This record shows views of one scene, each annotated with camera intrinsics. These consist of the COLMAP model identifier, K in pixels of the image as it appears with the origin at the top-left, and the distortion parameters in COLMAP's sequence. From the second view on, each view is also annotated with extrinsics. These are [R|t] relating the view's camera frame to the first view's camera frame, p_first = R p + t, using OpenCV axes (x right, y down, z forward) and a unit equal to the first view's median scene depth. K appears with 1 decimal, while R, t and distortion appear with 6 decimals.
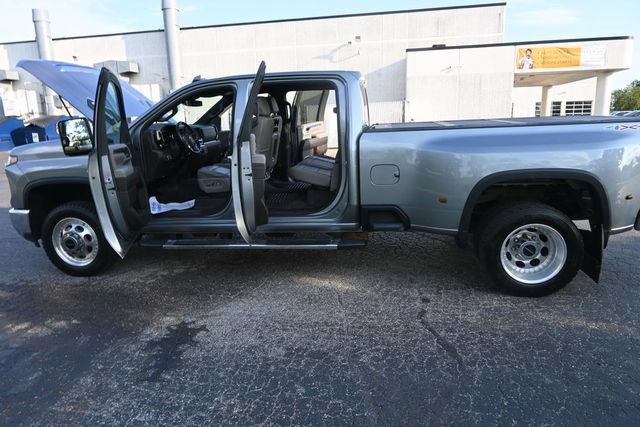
lens RADIAL K [[435.5, 0, 318.5], [0, 435.5, 213.6], [0, 0, 1]] dist [-0.010121, 0.005885]
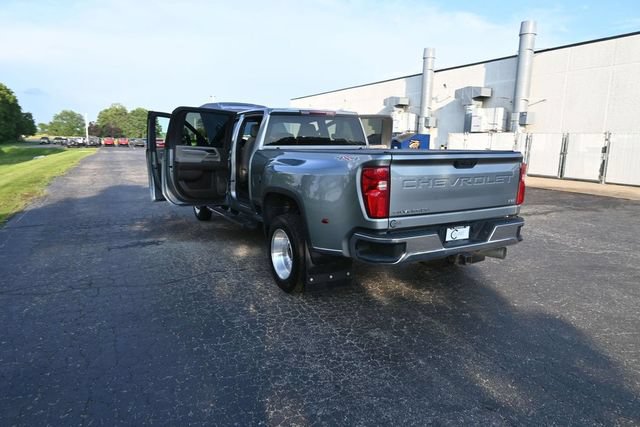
lens RADIAL K [[435.5, 0, 318.6], [0, 435.5, 212.6], [0, 0, 1]] dist [-0.010121, 0.005885]
pose [[0.614644, 0.172189, -0.769781, 1.312269], [-0.208440, 0.976650, 0.052031, -0.095895], [0.760766, 0.128473, 0.636184, 0.245691]]
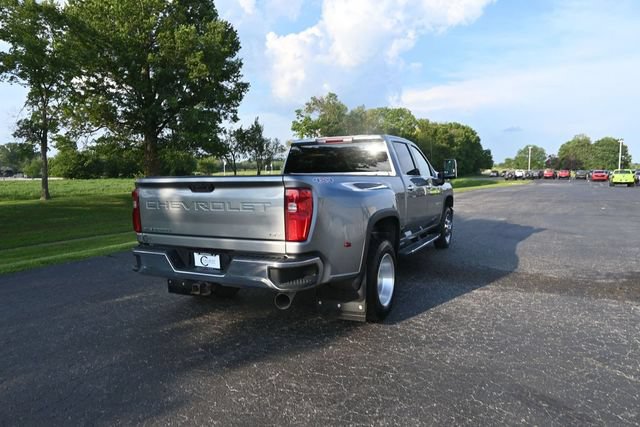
lens RADIAL K [[435.5, 0, 322.2], [0, 435.5, 202.6], [0, 0, 1]] dist [-0.010121, 0.005885]
pose [[-0.298275, 0.105038, -0.948683, 1.555180], [-0.193734, 0.966574, 0.167931, -0.387833], [0.934612, 0.233882, -0.267956, 1.557376]]
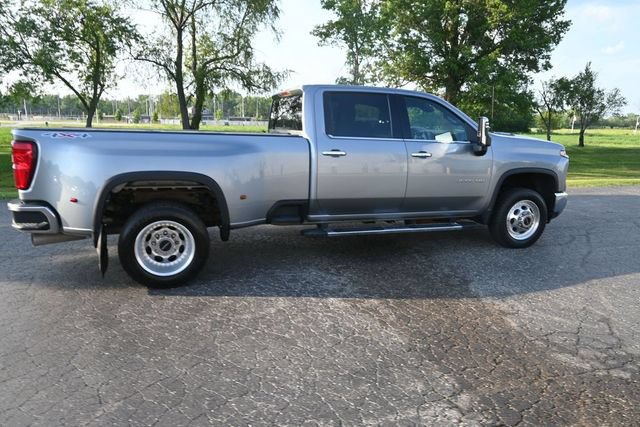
lens RADIAL K [[435.5, 0, 322.2], [0, 435.5, 211.9], [0, 0, 1]] dist [-0.010121, 0.005885]
pose [[-0.872062, 0.110106, -0.476848, 0.674821], [-0.104753, 0.909784, 0.401646, -0.559950], [0.478053, 0.400211, -0.781855, 2.354372]]
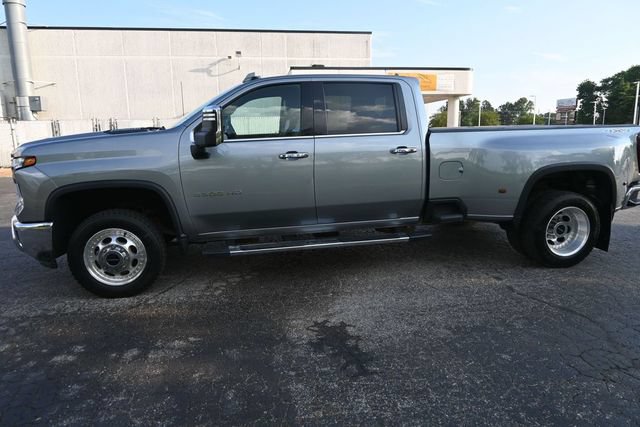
lens RADIAL K [[435.5, 0, 315.8], [0, 435.5, 211.5], [0, 0, 1]] dist [-0.010121, 0.005885]
pose [[0.941739, -0.044766, 0.333352, -0.522204], [0.059150, 0.997700, -0.033120, 0.030737], [-0.331102, 0.050908, 0.942221, 0.067599]]
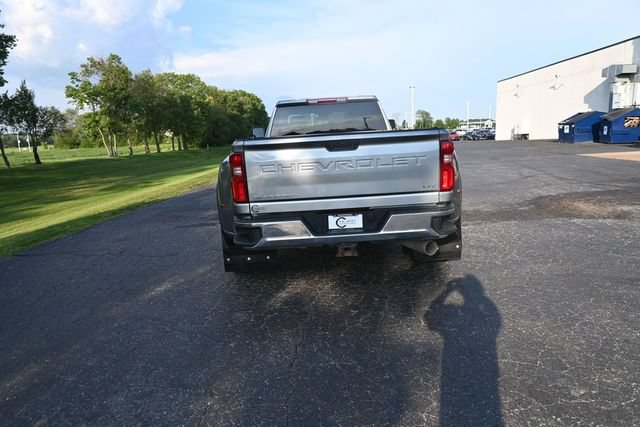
lens RADIAL K [[435.5, 0, 319.6], [0, 435.5, 209.1], [0, 0, 1]] dist [-0.010121, 0.005885]
pose [[0.176052, 0.192760, -0.965323, 1.613434], [-0.177103, 0.970841, 0.161563, -0.225815], [0.968318, 0.142518, 0.205056, 0.868927]]
